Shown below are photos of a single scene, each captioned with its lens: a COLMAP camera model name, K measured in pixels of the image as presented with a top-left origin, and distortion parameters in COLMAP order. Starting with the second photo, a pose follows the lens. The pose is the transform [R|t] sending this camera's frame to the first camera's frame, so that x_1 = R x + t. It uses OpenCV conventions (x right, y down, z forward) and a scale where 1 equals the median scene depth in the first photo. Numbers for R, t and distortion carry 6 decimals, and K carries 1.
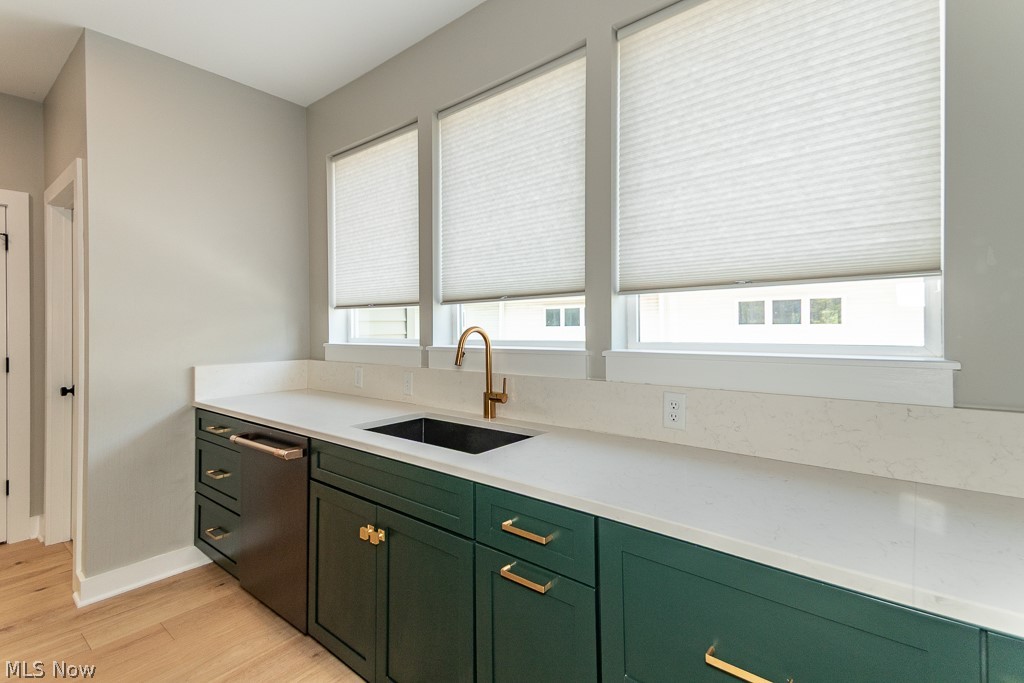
lens RADIAL K [[474.8, 0, 518.2], [0, 474.8, 324.7], [0, 0, 1]] dist [0.041758, -0.000247]
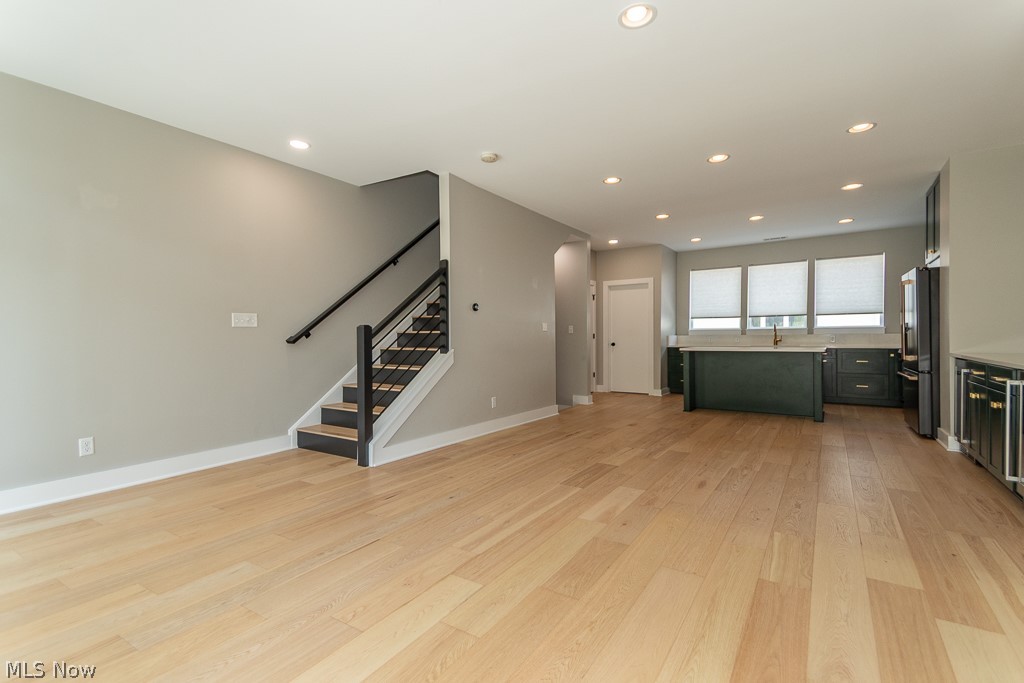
lens RADIAL K [[476.2, 0, 507.9], [0, 476.2, 338.7], [0, 0, 1]] dist [0.054432, -0.023252]
pose [[0.994446, 0.003336, 0.105191, -2.800424], [-0.003739, 0.999986, 0.003638, 0.131495], [-0.105177, -0.004011, 0.994445, -2.888257]]
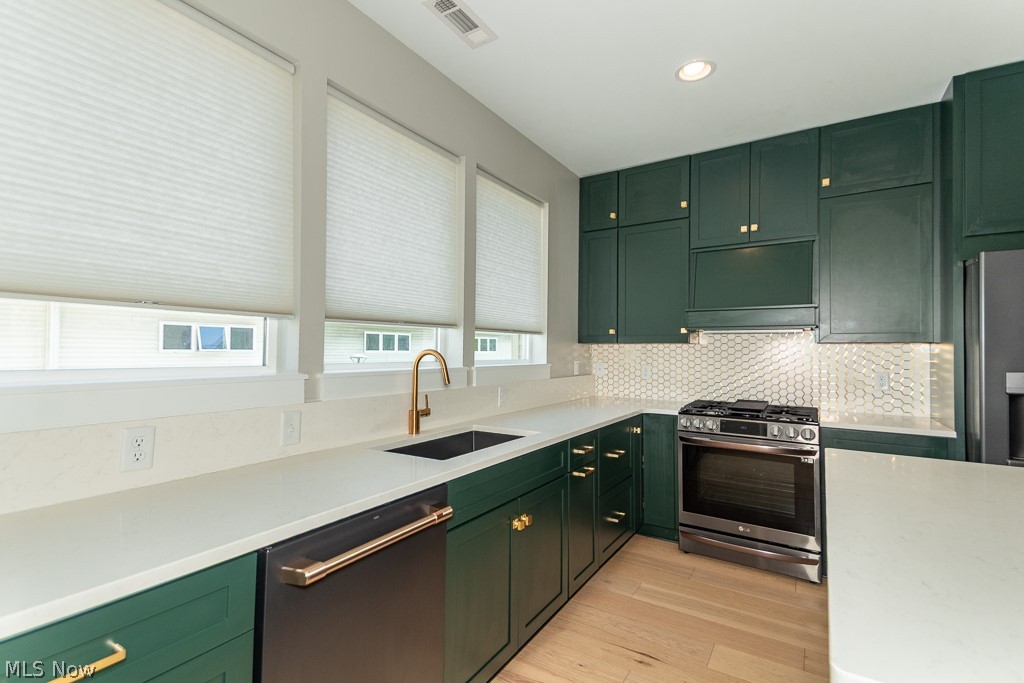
lens RADIAL K [[482.5, 0, 512.0], [0, 482.5, 341.5], [0, 0, 1]] dist [0.050599, -0.025576]
pose [[-0.130127, 0.030484, 0.991029, -1.199866], [-0.010091, 0.999435, -0.032068, 0.018814], [-0.991446, -0.014173, -0.129745, 0.934997]]
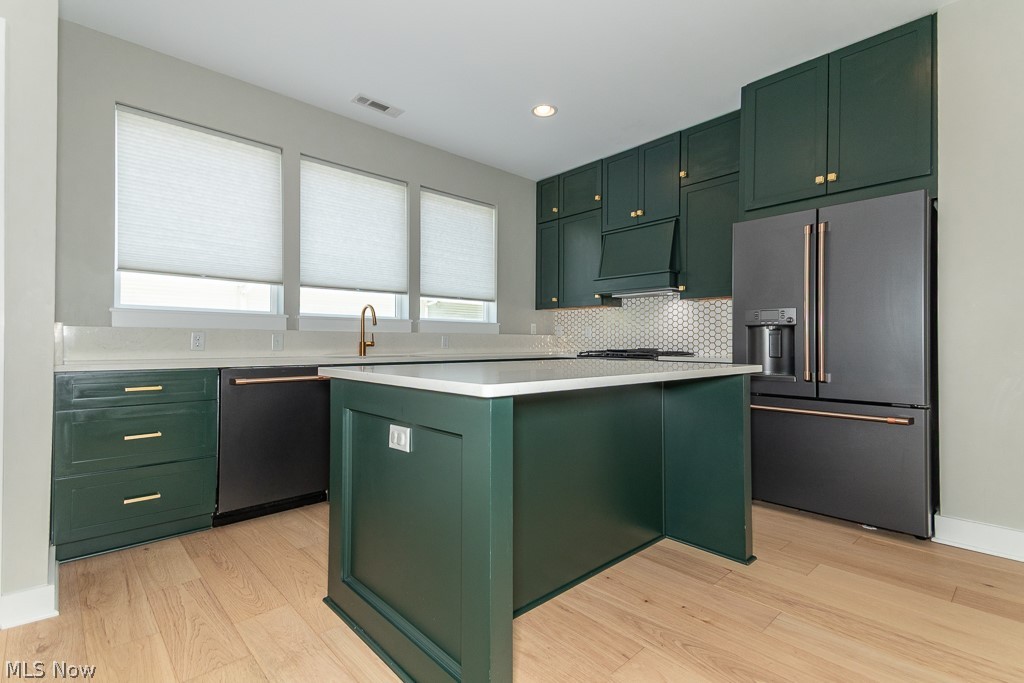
lens RADIAL K [[476.2, 0, 507.9], [0, 476.2, 338.7], [0, 0, 1]] dist [0.054432, -0.023252]
pose [[0.135309, 0.018416, 0.990632, -1.799082], [-0.009977, 0.999802, -0.017224, 0.157521], [-0.990753, -0.007553, 0.135466, 0.211900]]
